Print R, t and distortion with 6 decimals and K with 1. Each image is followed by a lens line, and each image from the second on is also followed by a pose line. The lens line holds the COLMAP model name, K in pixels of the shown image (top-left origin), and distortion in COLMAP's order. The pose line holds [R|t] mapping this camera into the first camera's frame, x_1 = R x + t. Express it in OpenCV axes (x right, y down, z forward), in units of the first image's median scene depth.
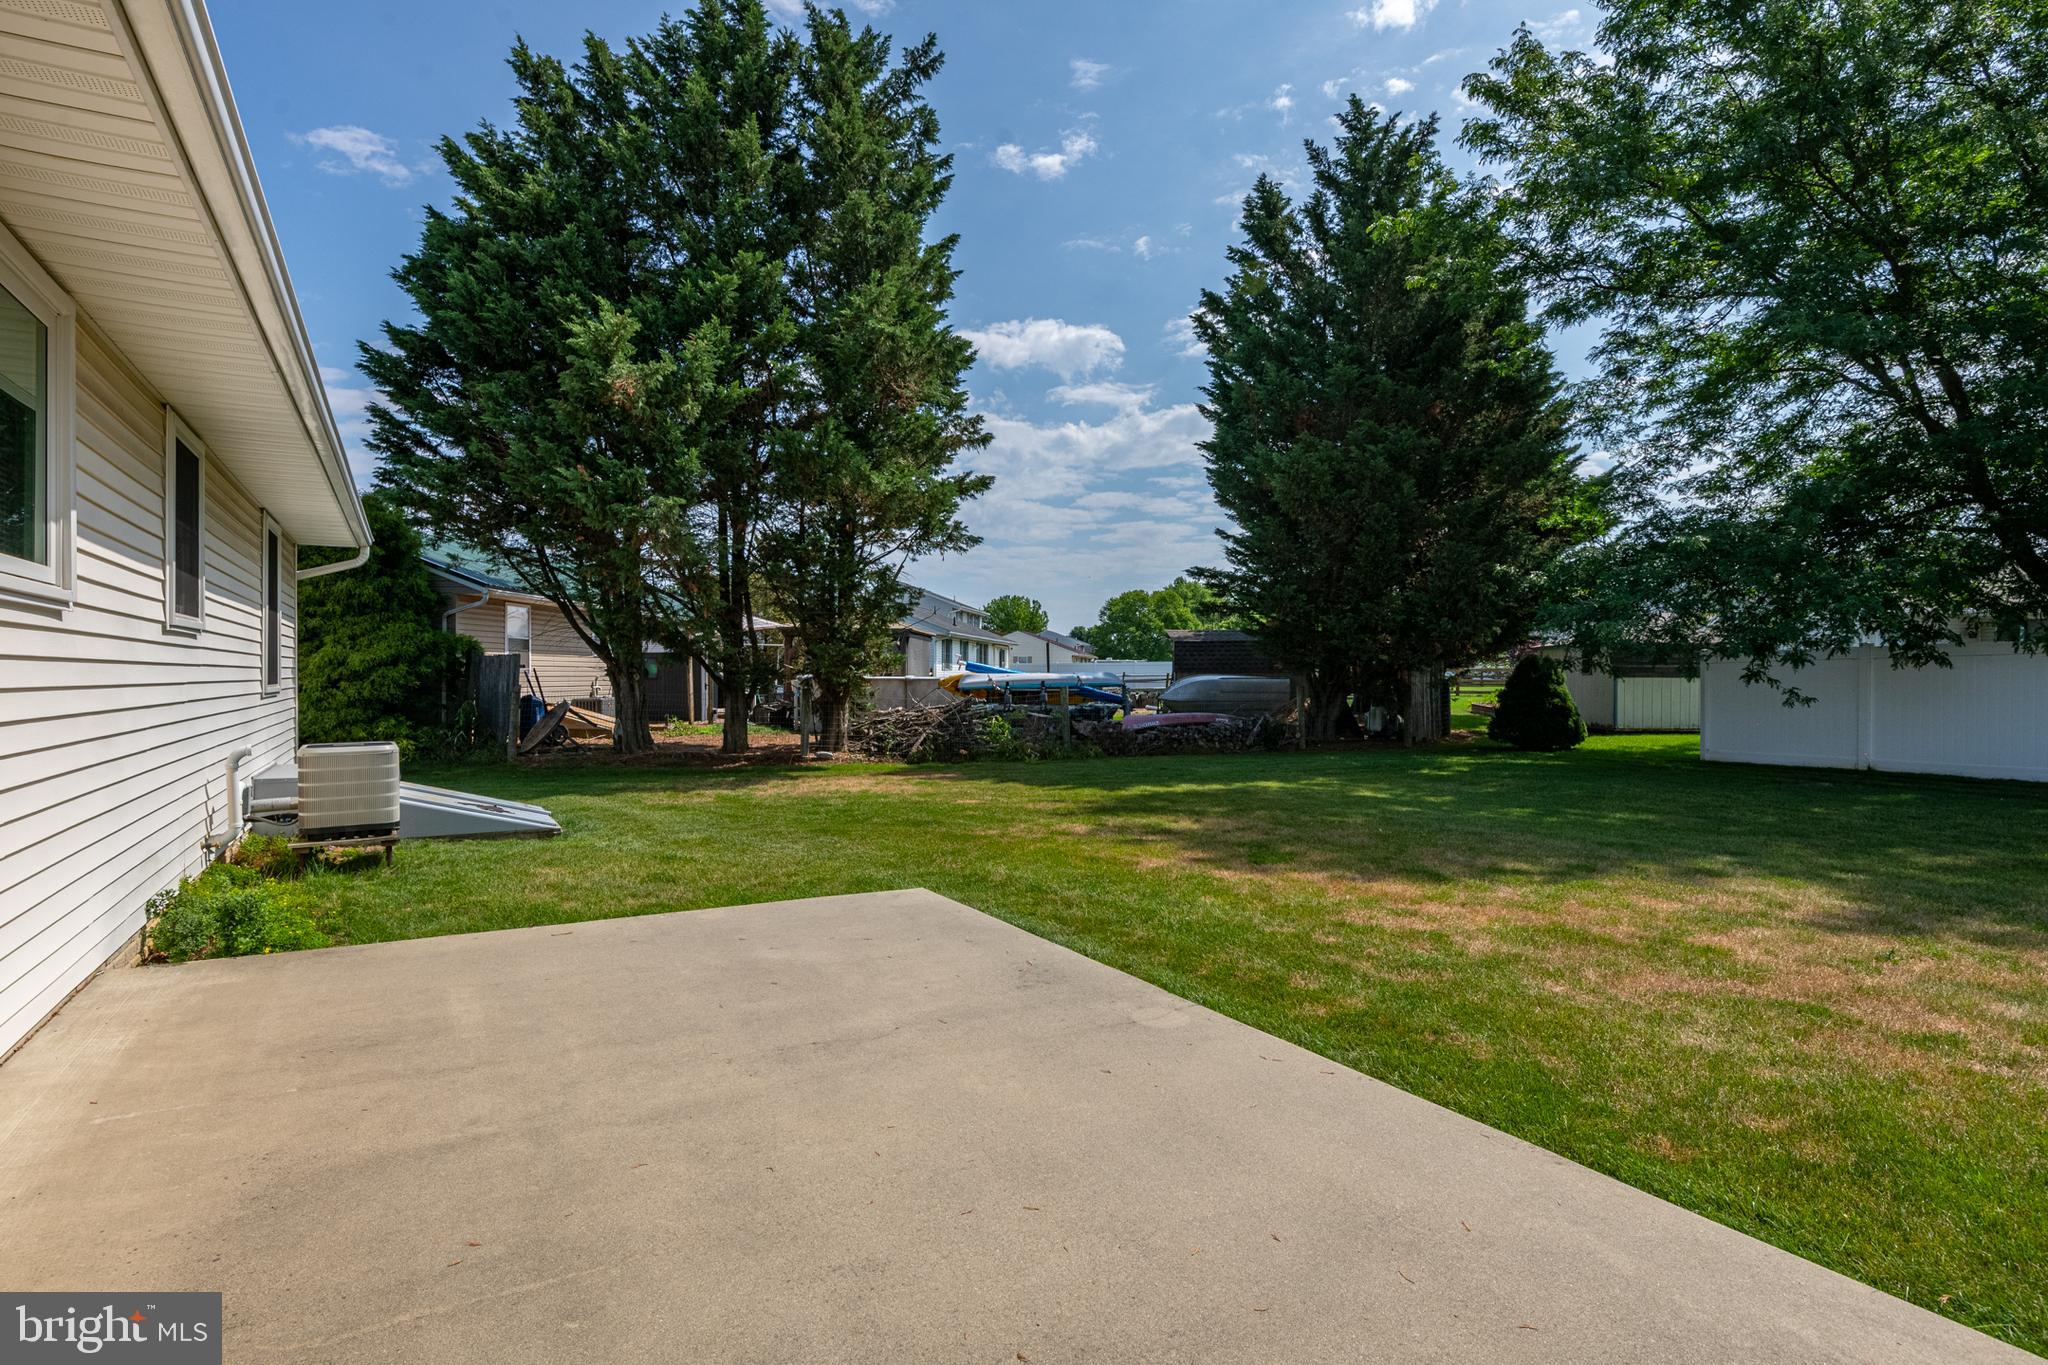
lens RADIAL K [[1004.9, 0, 1024.0], [0, 1004.9, 682.5], [0, 0, 1]] dist [0.002274, 0.000276]
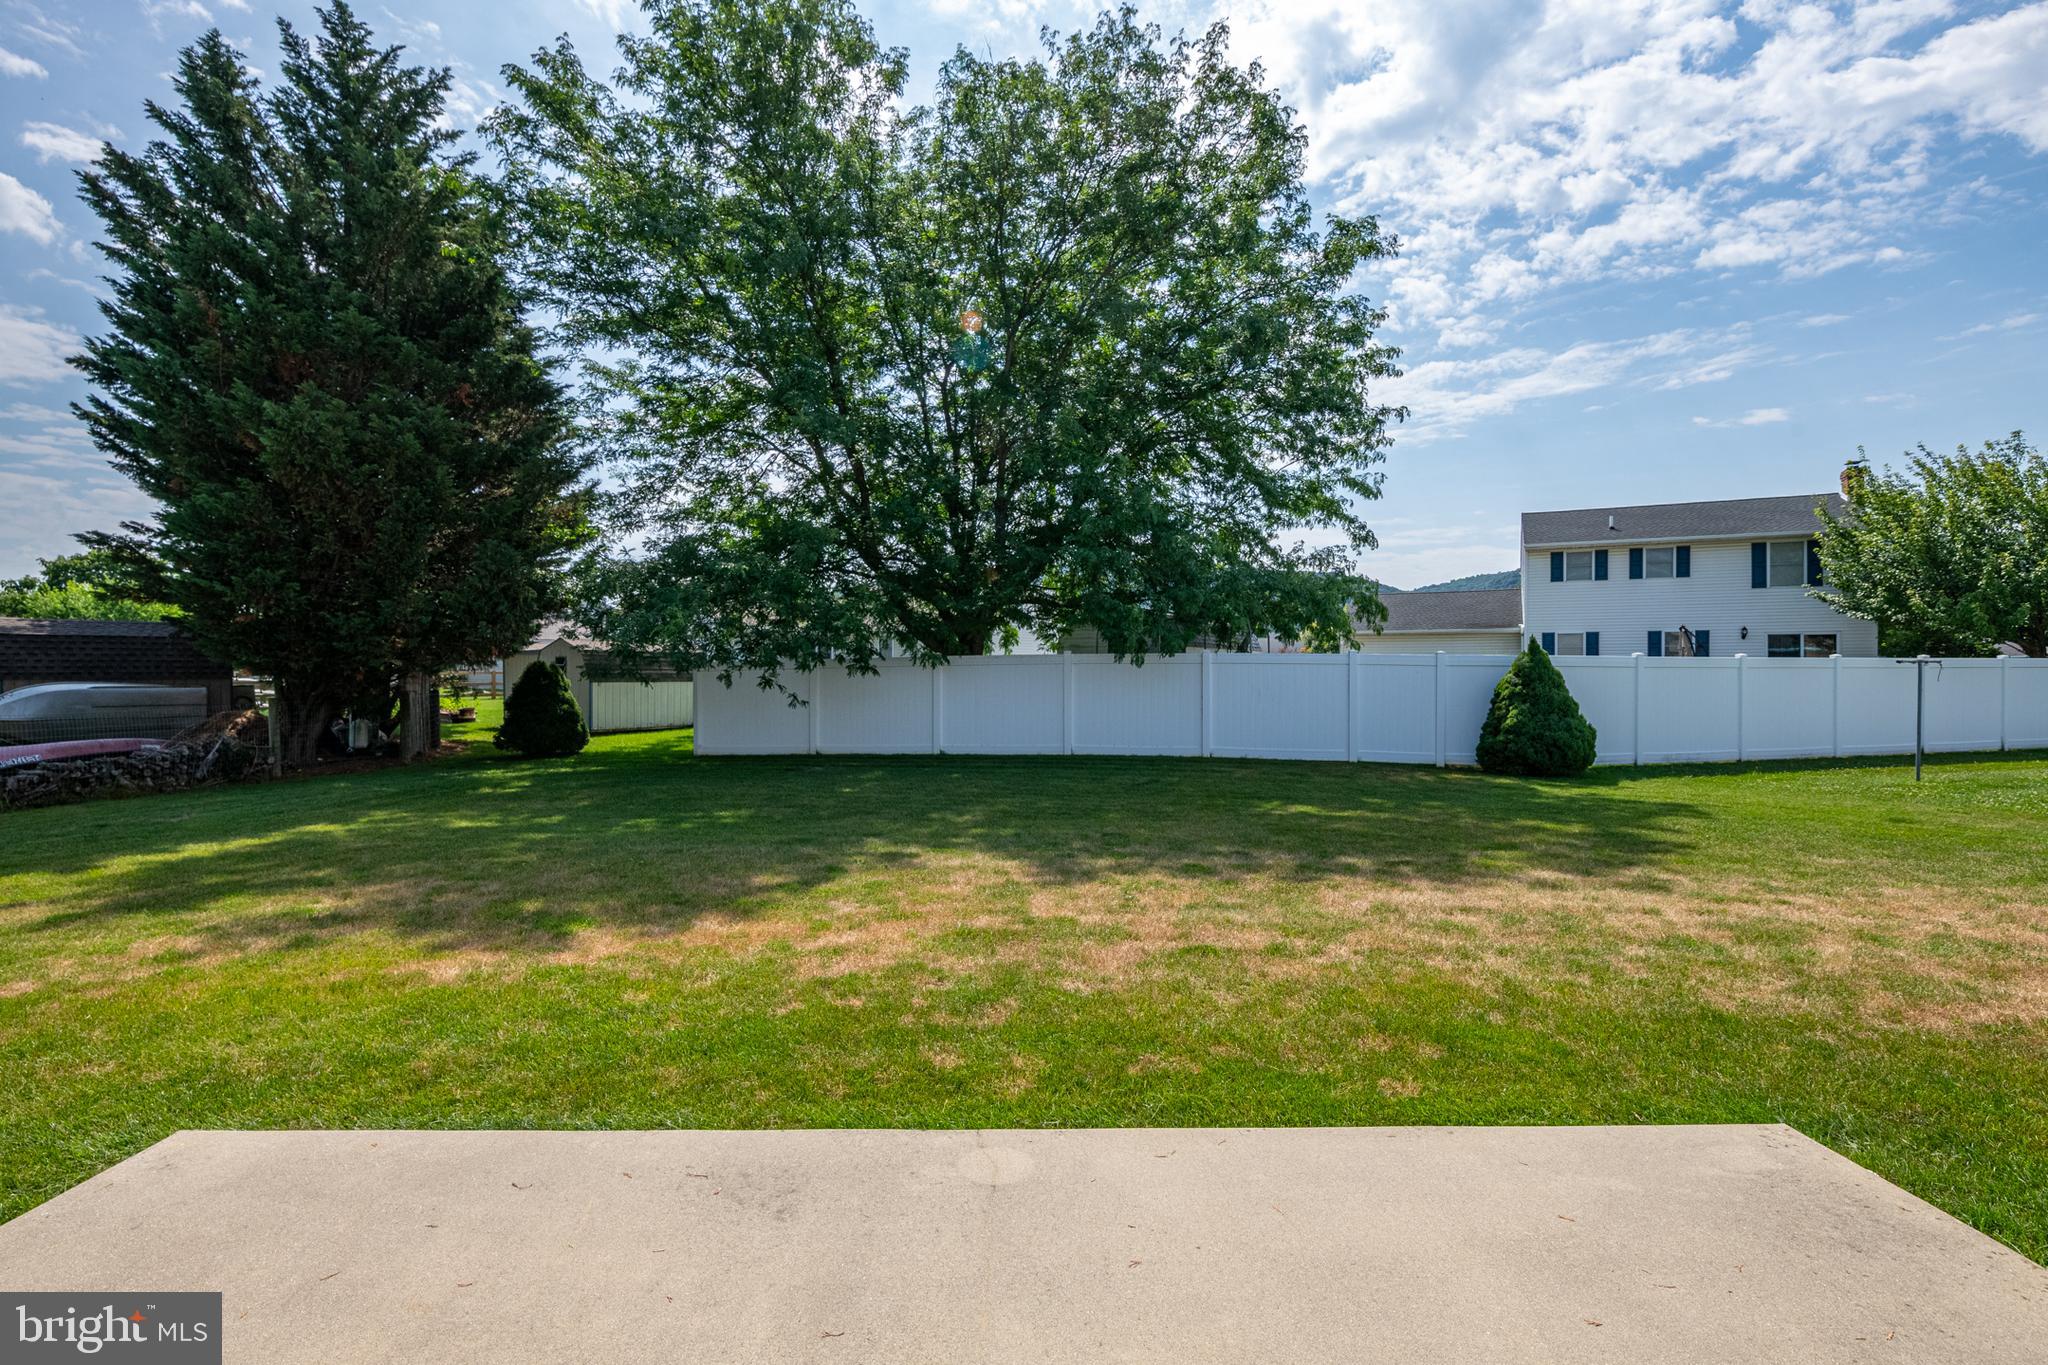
lens RADIAL K [[968.8, 0, 1024.6], [0, 968.8, 676.8], [0, 0, 1]] dist [-0.001316, -0.000981]
pose [[0.510337, -0.002672, 0.859970, -0.082831], [0.008289, 0.999964, -0.001812, -0.006865], [-0.859934, 0.008053, 0.510341, 0.100797]]
